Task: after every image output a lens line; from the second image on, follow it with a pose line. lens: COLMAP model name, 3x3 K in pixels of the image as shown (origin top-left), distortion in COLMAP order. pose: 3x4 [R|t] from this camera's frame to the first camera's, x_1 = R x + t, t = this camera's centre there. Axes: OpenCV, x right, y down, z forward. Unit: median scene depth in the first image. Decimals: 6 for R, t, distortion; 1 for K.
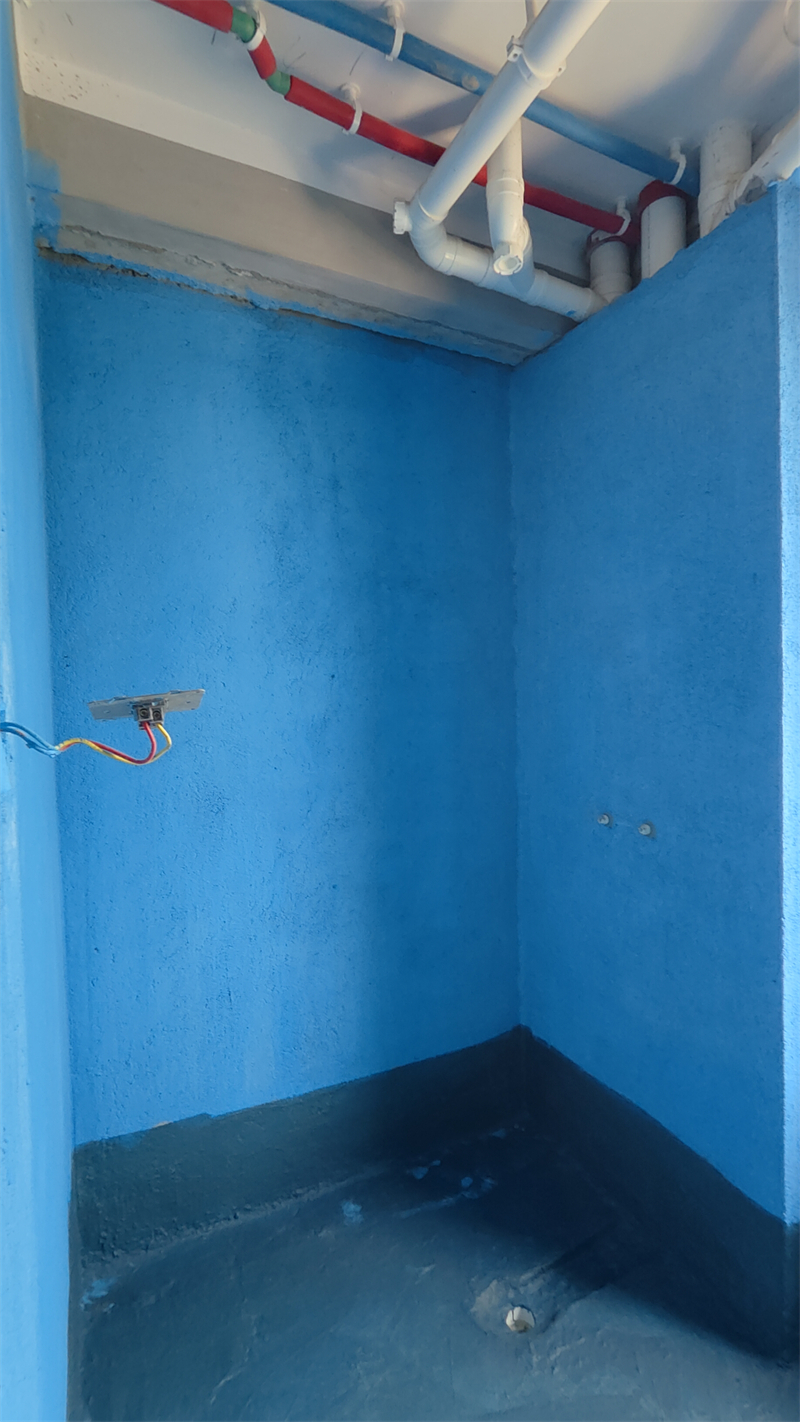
lens RADIAL K [[652.8, 0, 411.2], [0, 652.8, 711.1], [0, 0, 1]] dist [-0.004976, 0.001861]
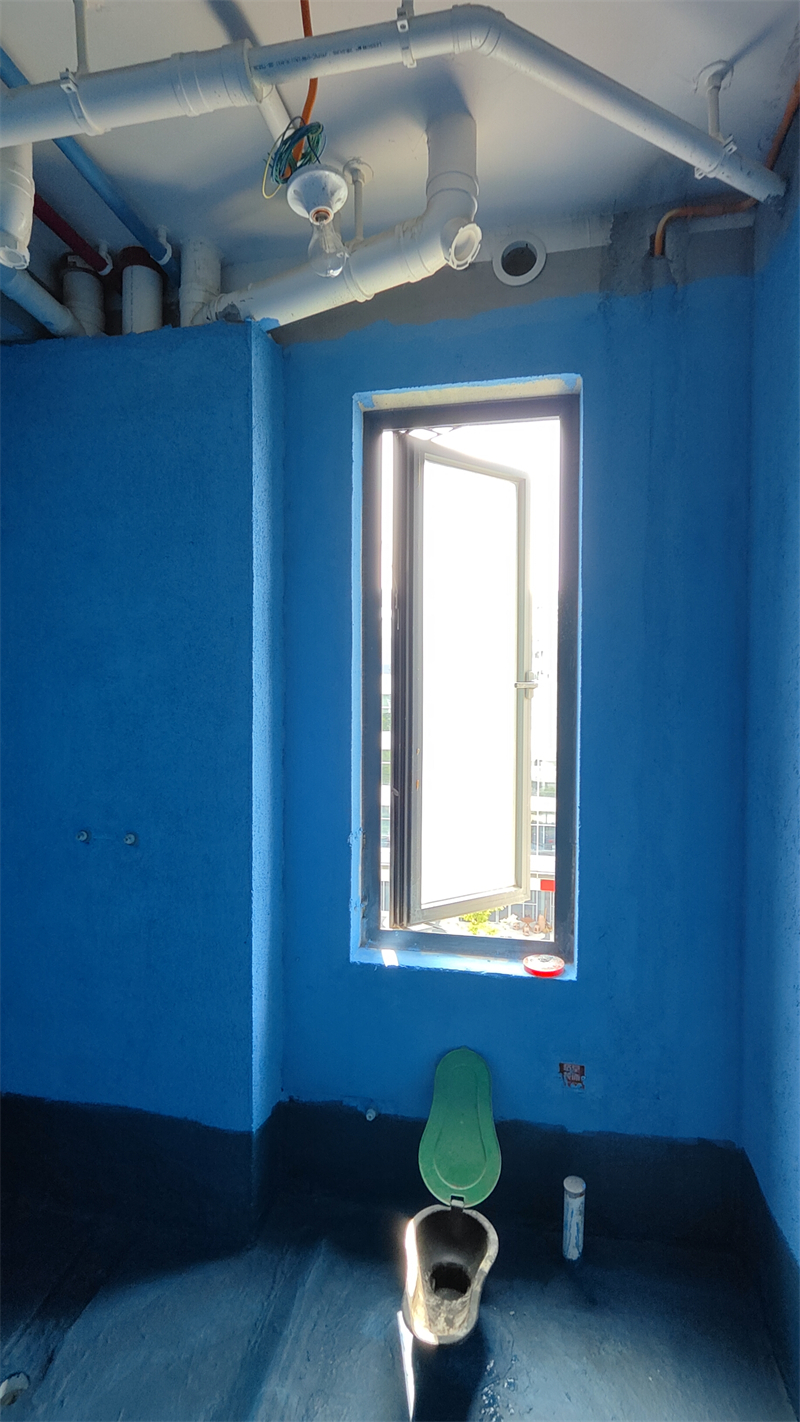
lens RADIAL K [[652.8, 0, 411.2], [0, 652.8, 711.1], [0, 0, 1]] dist [-0.004976, 0.001861]
pose [[0.605385, 0.015105, 0.795790, -0.225540], [0.004372, 0.999742, -0.022302, -0.002820], [-0.795921, 0.016980, 0.605162, -0.022502]]
